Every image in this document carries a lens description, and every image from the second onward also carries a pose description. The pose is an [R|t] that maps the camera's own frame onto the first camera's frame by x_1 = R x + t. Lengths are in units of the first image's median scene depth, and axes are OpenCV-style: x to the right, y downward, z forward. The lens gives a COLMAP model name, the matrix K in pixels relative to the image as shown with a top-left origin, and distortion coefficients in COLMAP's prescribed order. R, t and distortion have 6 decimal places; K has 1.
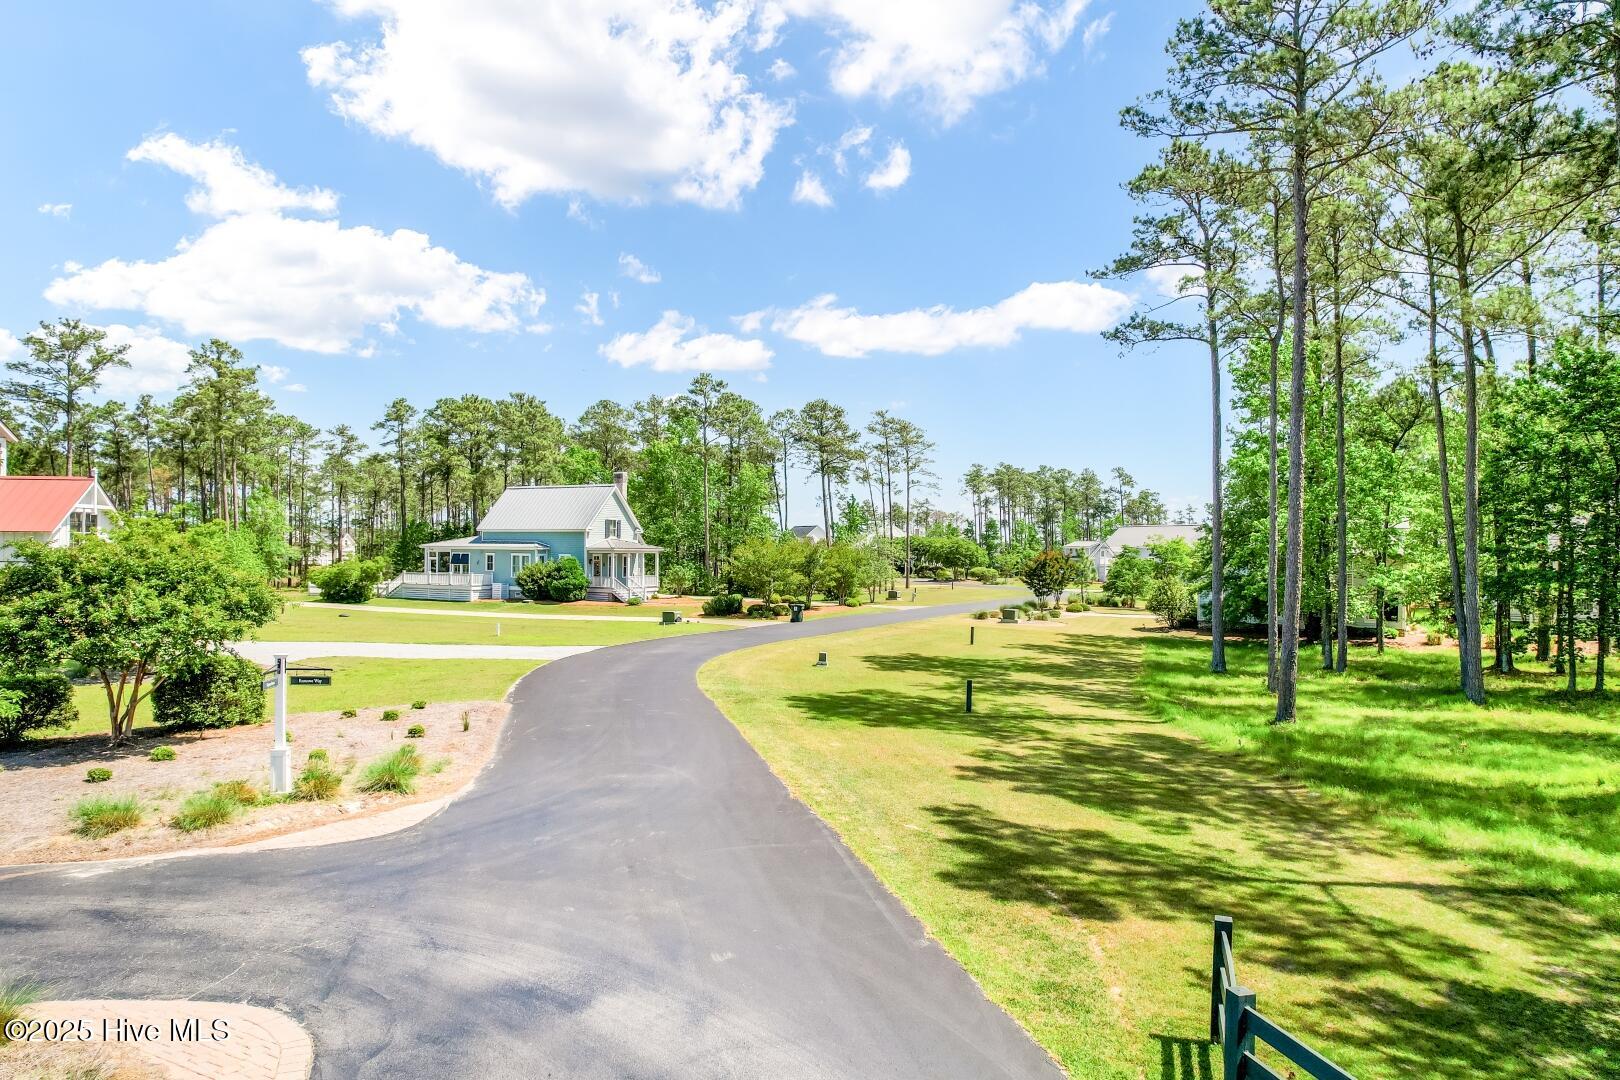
lens RADIAL K [[1039.1, 0, 811.3], [0, 1039.1, 529.9], [0, 0, 1]] dist [-0.085990, 0.083048]
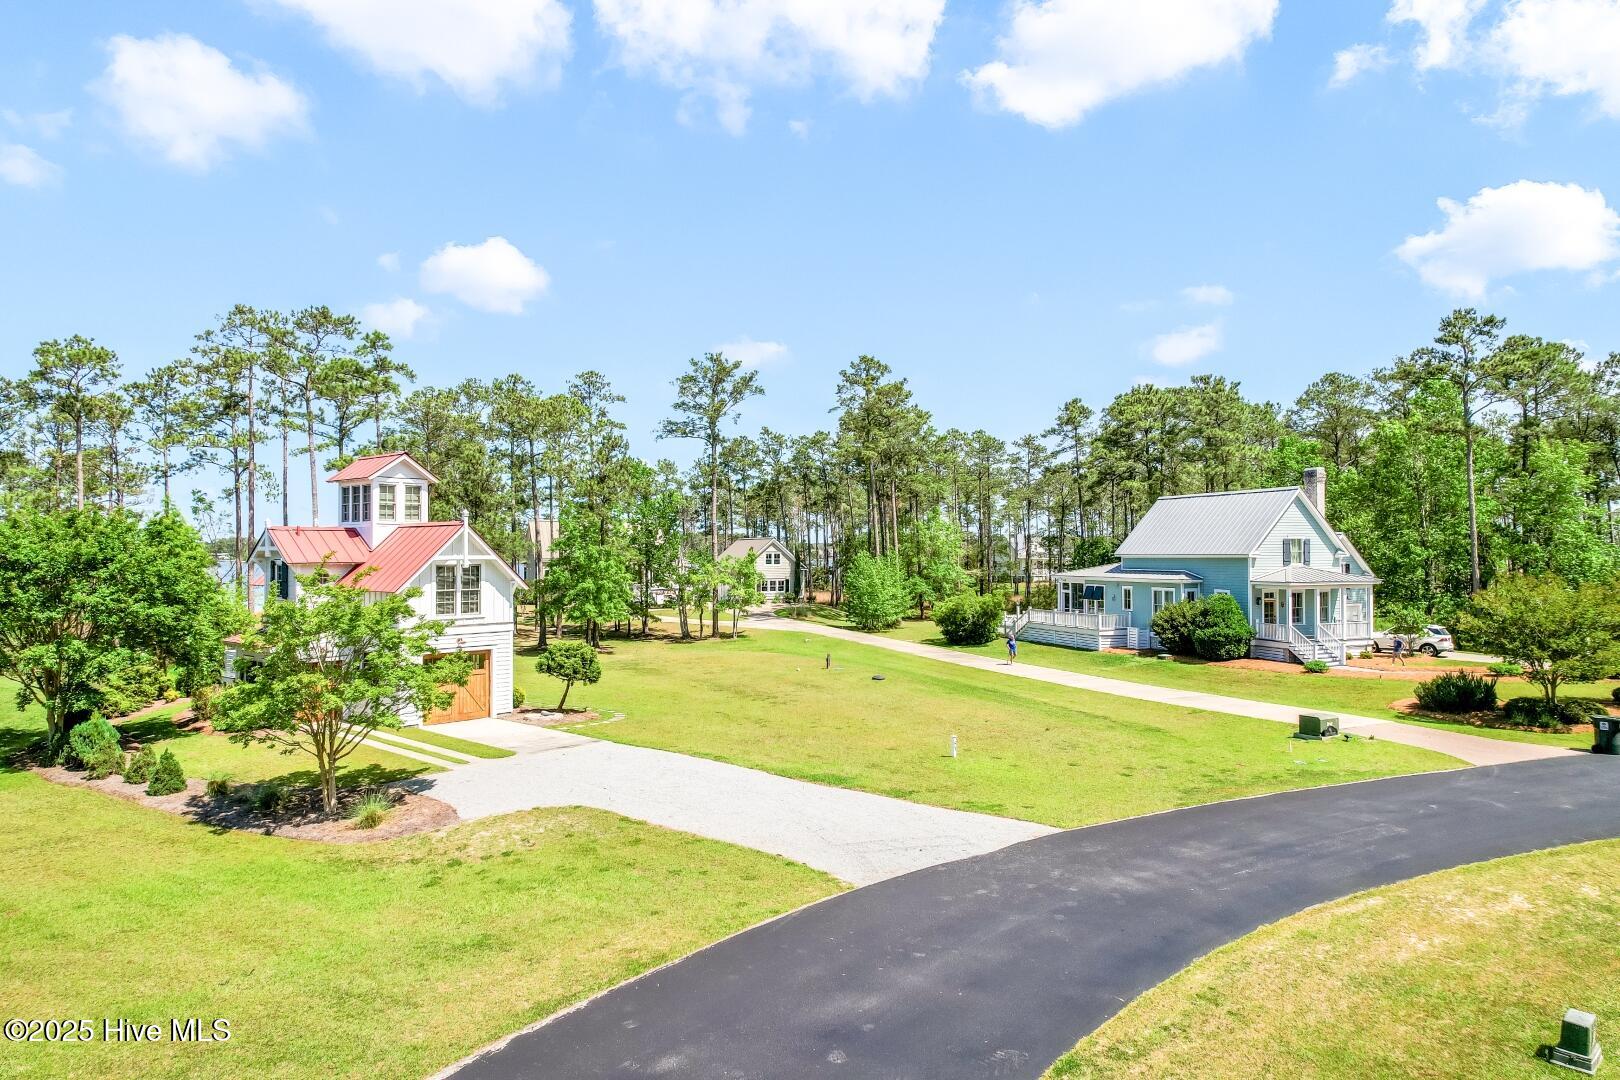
lens RADIAL K [[1020.4, 0, 810.0], [0, 1020.4, 540.0], [0, 0, 1]] dist [-0.097585, 0.084567]
pose [[0.732009, -0.020411, -0.680990, 0.022663], [0.023301, 0.999716, -0.004917, -0.012924], [0.680897, -0.012269, 0.732277, 0.292072]]
